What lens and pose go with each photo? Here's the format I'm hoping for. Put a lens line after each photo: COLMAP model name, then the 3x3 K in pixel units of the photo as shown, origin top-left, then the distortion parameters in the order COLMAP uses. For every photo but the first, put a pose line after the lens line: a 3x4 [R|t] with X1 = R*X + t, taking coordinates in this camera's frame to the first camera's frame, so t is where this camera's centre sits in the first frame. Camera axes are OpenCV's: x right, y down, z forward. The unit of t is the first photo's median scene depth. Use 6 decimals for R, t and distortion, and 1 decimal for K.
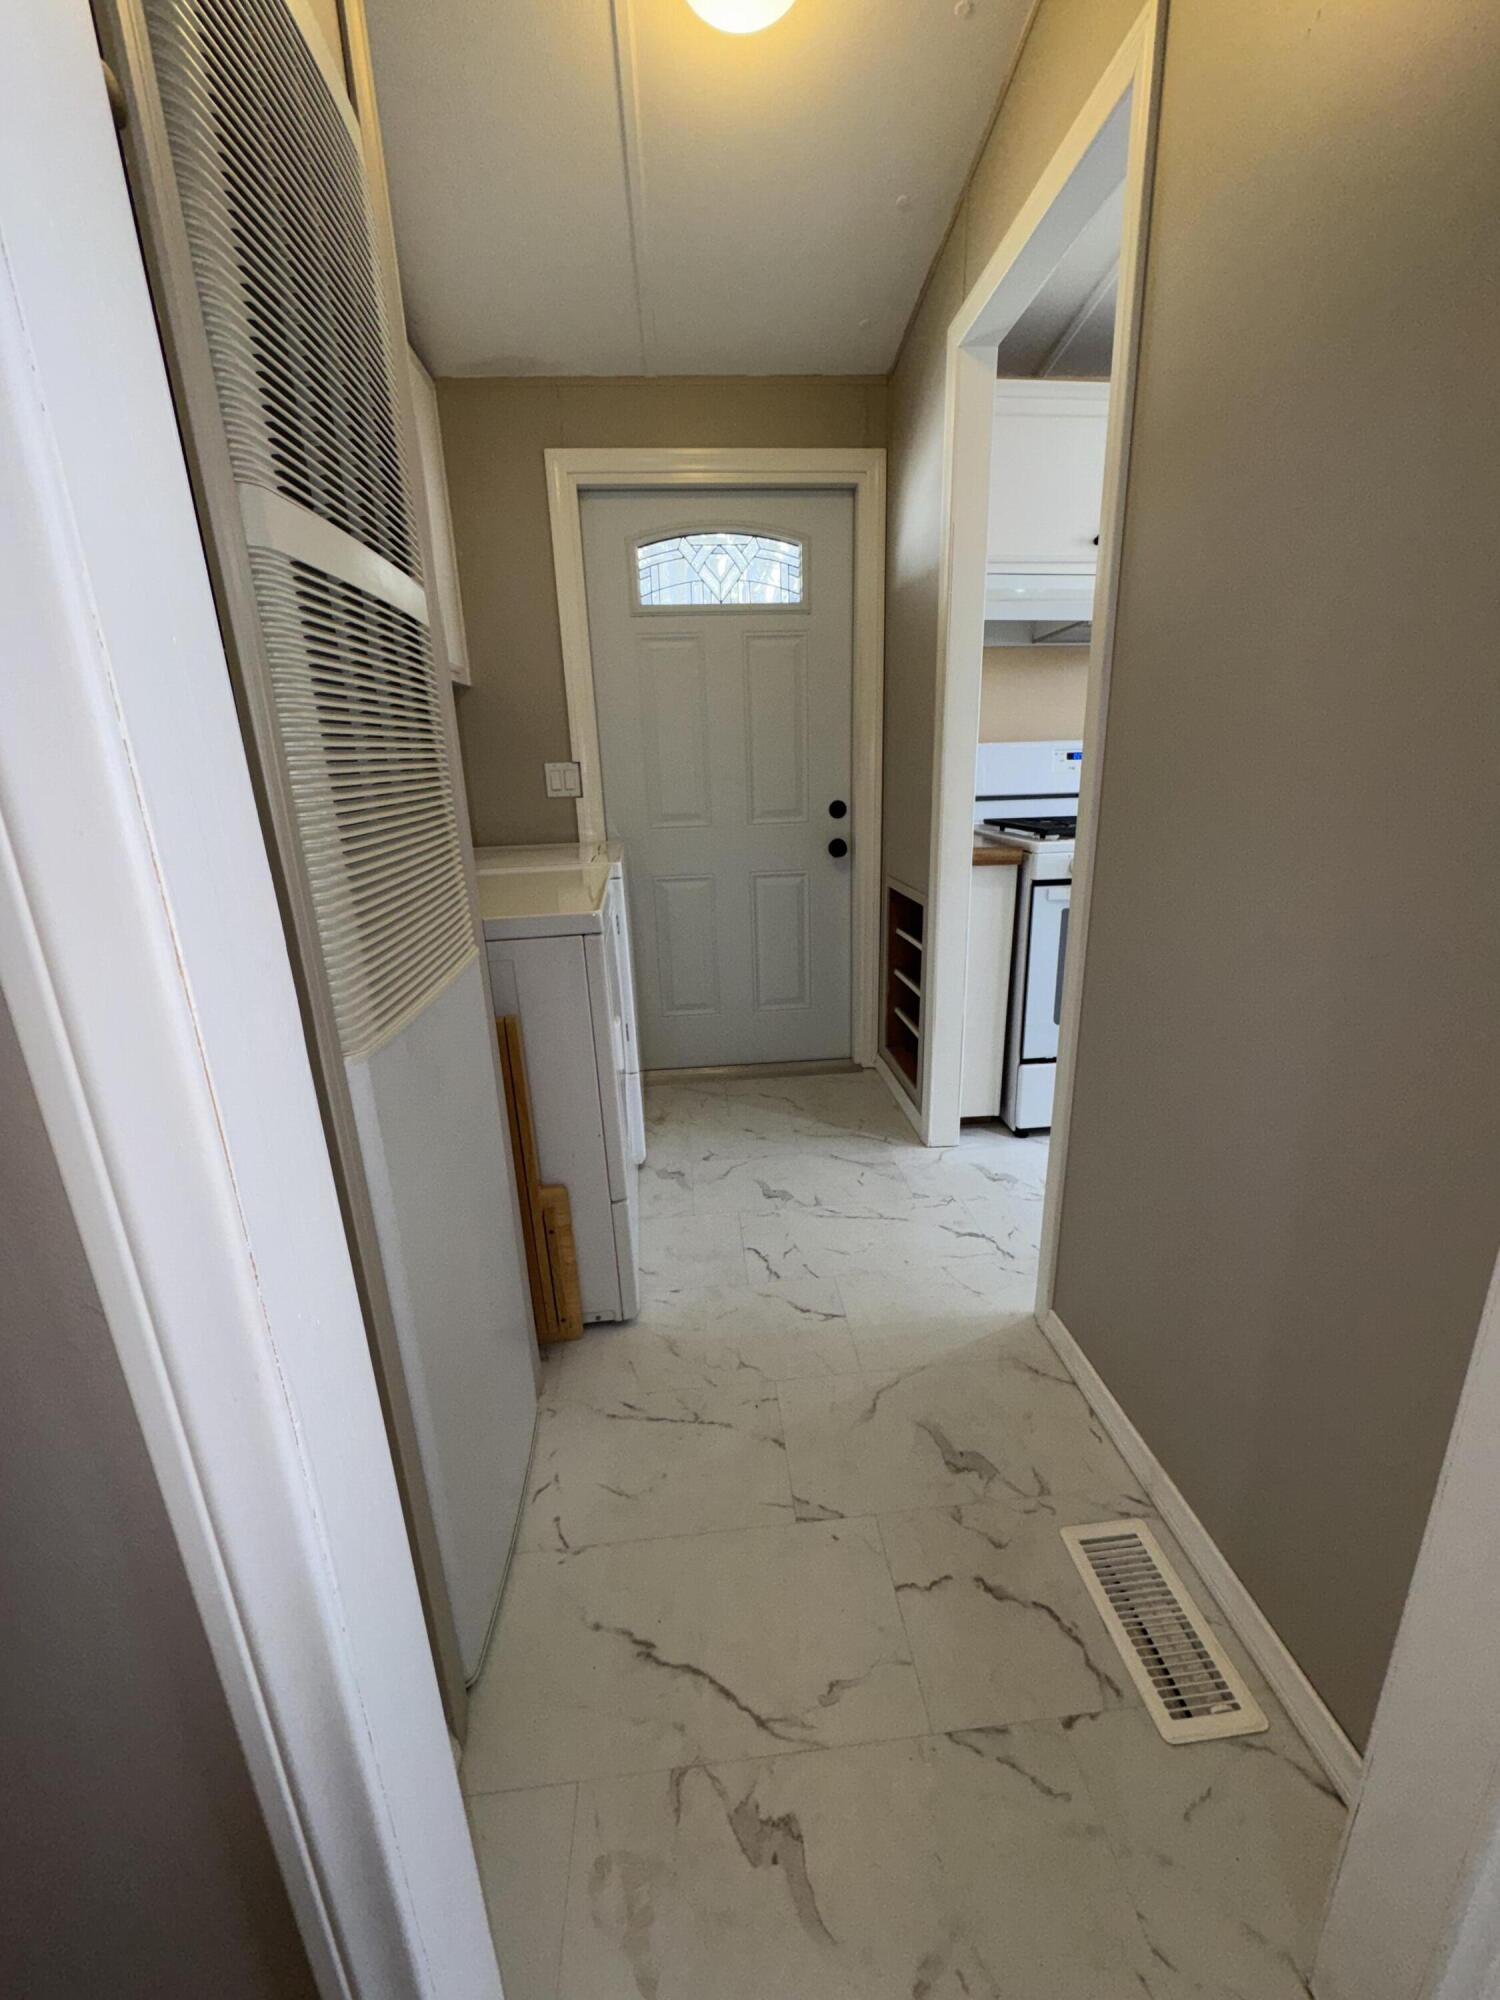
lens RADIAL K [[797.2, 0, 752.0], [0, 797.2, 995.6], [0, 0, 1]] dist [-0.002069, 0.000332]
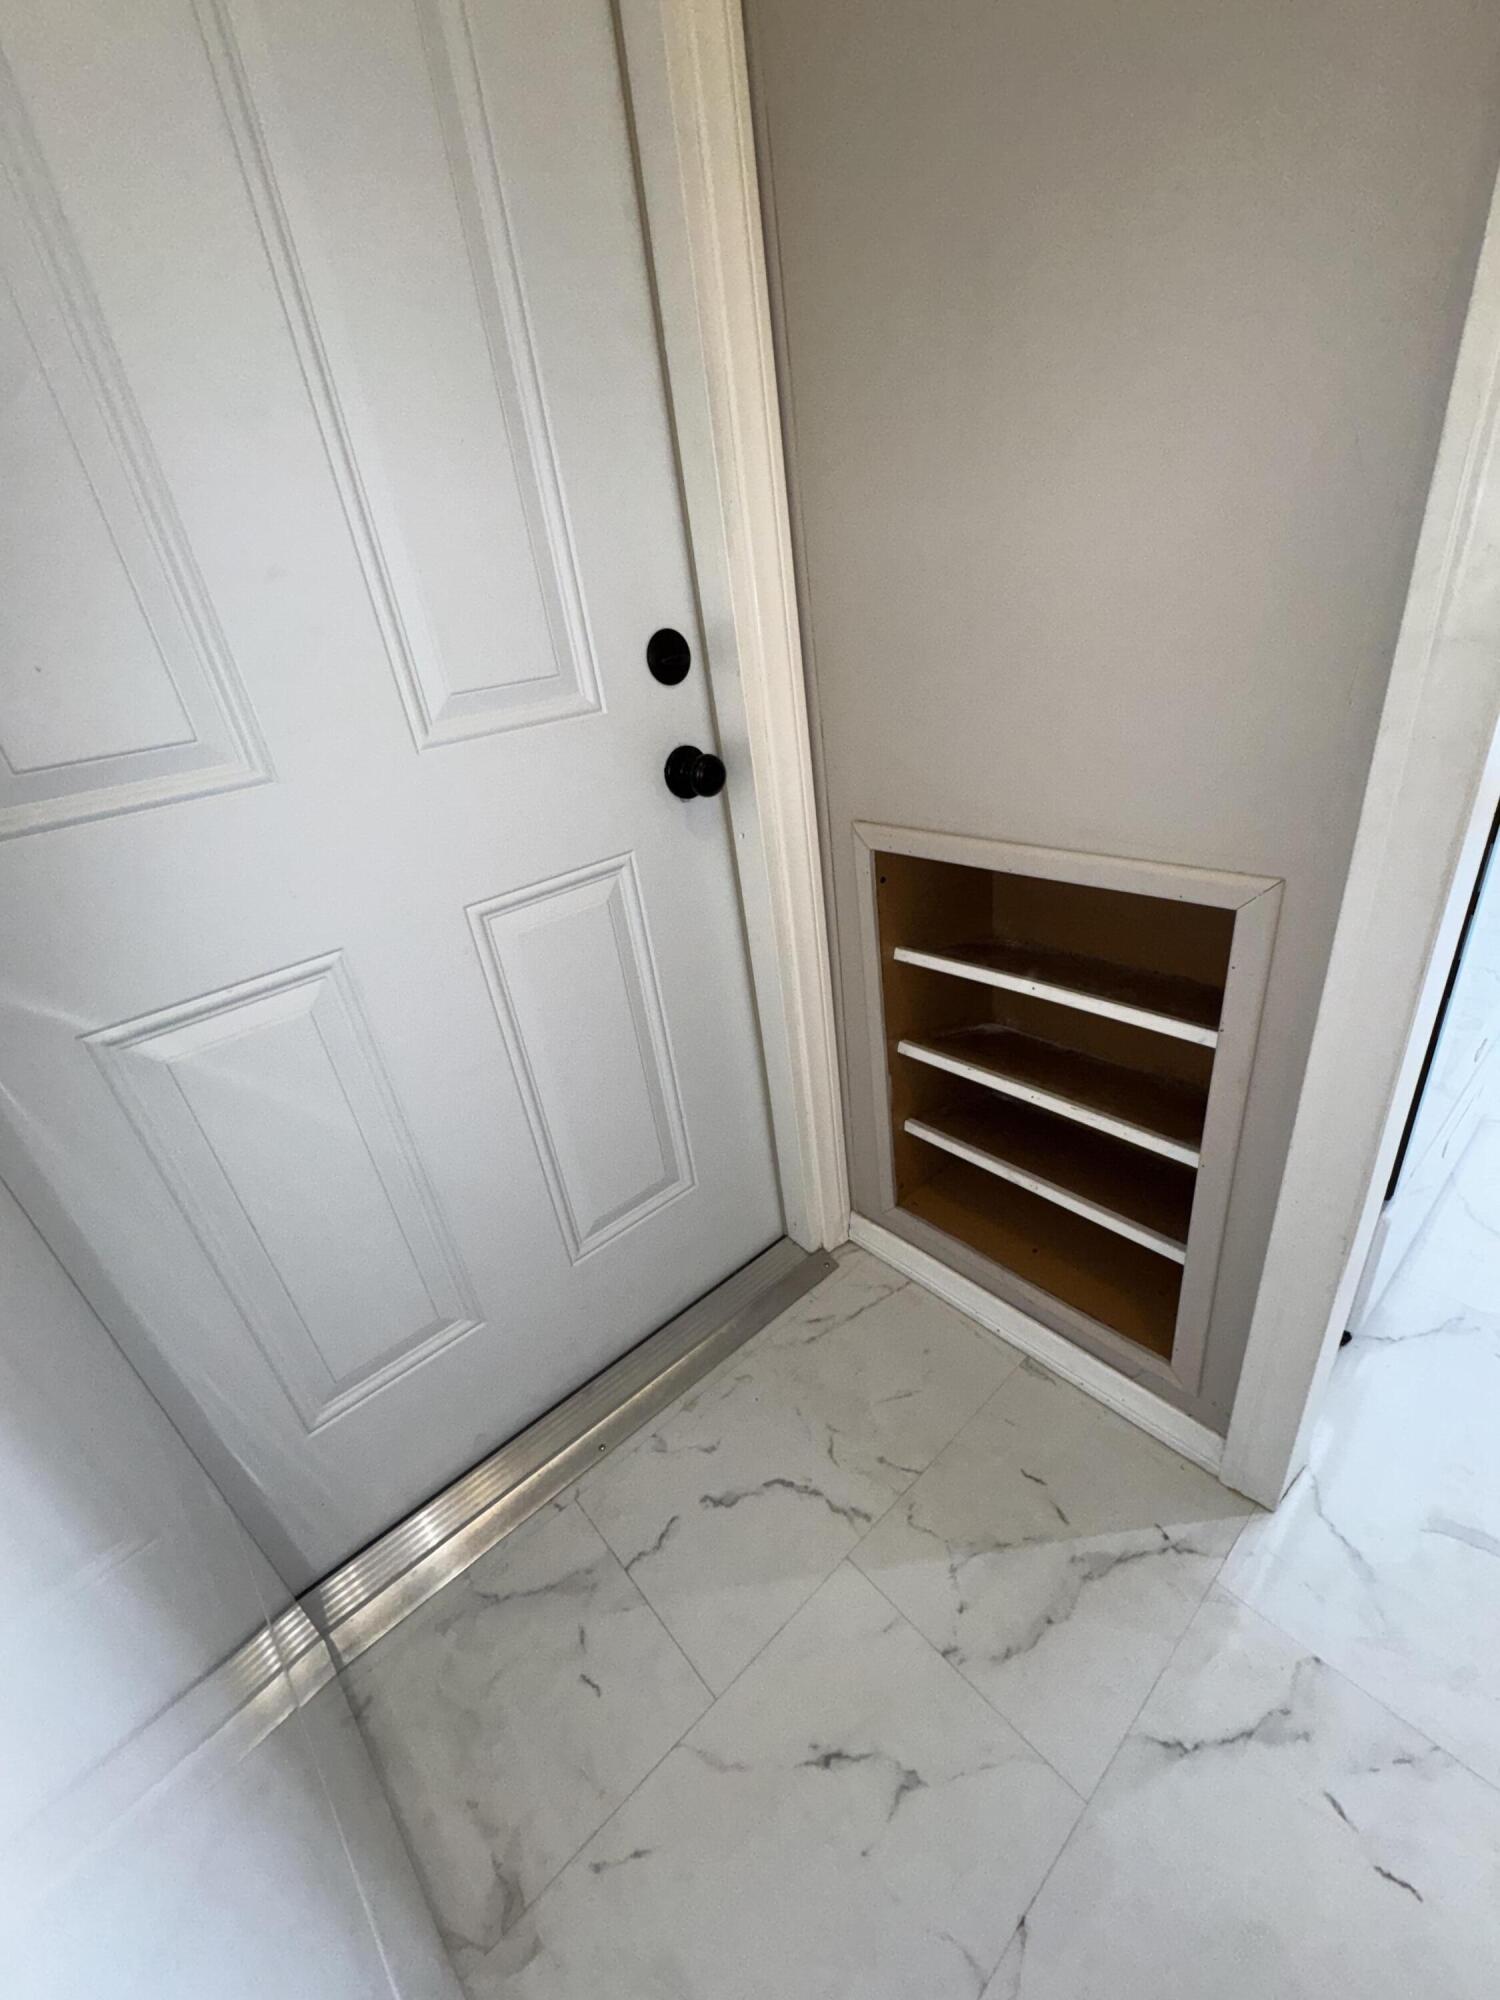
lens RADIAL K [[797.2, 0, 751.3], [0, 797.2, 998.3], [0, 0, 1]] dist [-0.002069, 0.000332]
pose [[0.813836, -0.325863, 0.481128, -0.073814], [0.272592, 0.945303, 0.179152, -0.152741], [-0.513191, -0.014649, 0.858150, 0.712151]]
